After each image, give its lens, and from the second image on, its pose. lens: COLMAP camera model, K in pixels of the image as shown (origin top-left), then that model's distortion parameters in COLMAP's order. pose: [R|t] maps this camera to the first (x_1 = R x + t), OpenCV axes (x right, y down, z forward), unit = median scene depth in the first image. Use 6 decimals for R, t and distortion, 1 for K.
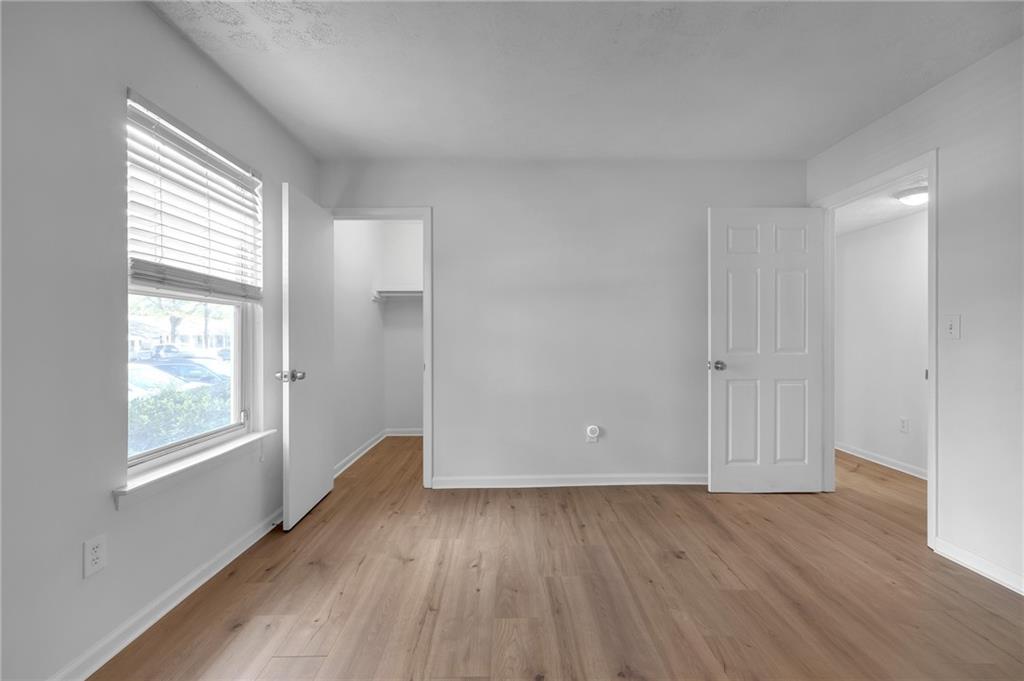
lens RADIAL K [[437.2, 0, 510.0], [0, 437.2, 334.8], [0, 0, 1]] dist [0.002211, 0.000491]
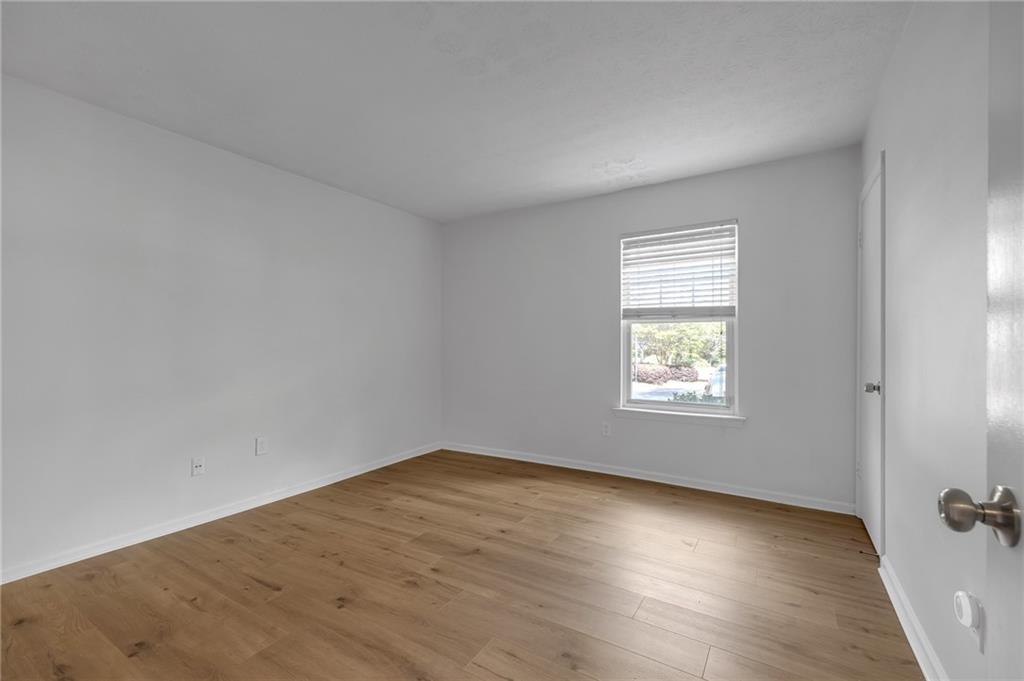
lens RADIAL K [[437.2, 0, 510.0], [0, 437.2, 344.2], [0, 0, 1]] dist [0.002211, 0.000491]
pose [[-0.532552, 0.005553, -0.846379, 1.339032], [0.002643, 0.999985, 0.004898, -0.002779], [0.846393, 0.000371, -0.532559, 1.683024]]
